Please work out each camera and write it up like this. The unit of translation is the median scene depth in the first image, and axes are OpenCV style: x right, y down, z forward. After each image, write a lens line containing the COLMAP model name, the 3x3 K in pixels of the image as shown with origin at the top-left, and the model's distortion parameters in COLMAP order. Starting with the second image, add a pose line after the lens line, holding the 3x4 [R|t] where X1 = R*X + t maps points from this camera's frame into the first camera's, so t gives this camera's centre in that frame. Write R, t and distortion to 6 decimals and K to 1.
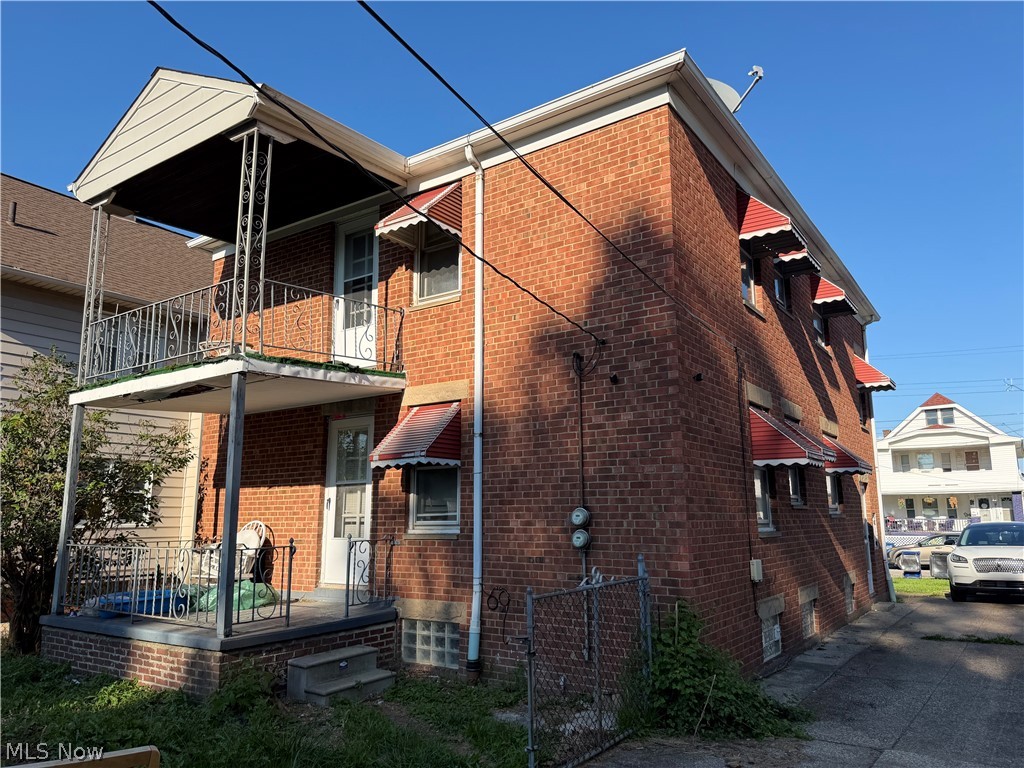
lens RADIAL K [[737.1, 0, 512.0], [0, 737.1, 384.0], [0, 0, 1]] dist [0.174932, -0.302771]
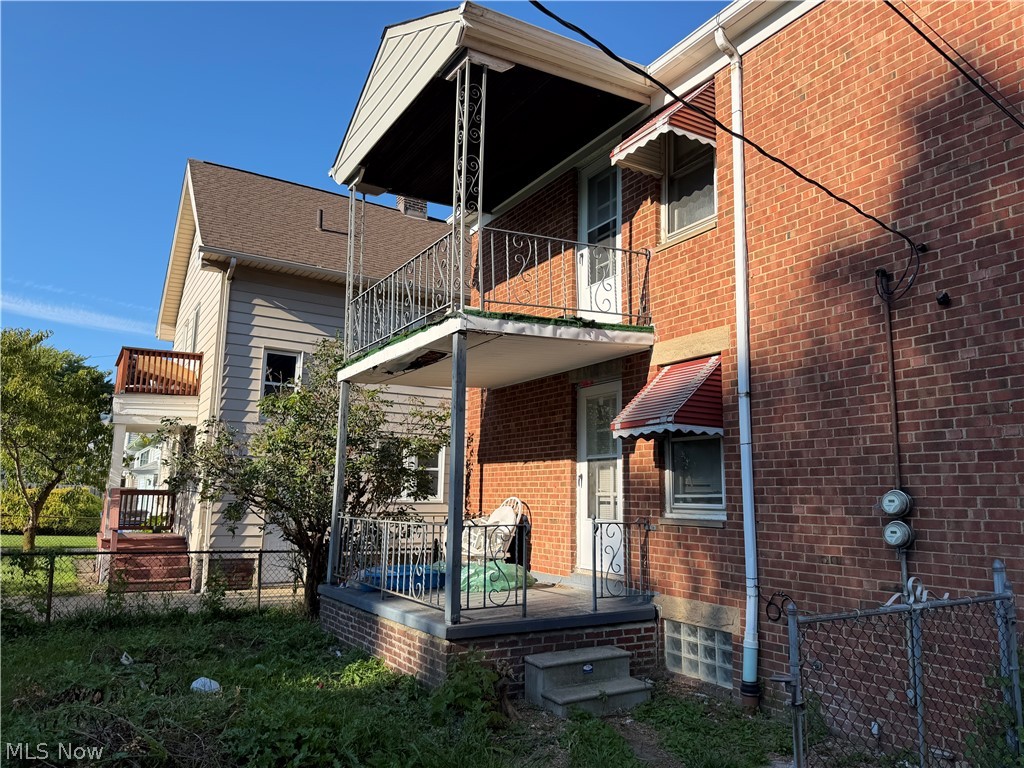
lens RADIAL K [[724.7, 0, 512.0], [0, 724.7, 384.0], [0, 0, 1]] dist [0.089403, -0.131282]
pose [[0.915323, -0.042729, -0.400448, 0.039366], [0.049992, 0.998720, 0.007703, 0.040853], [0.399606, -0.027070, 0.916287, 0.209102]]
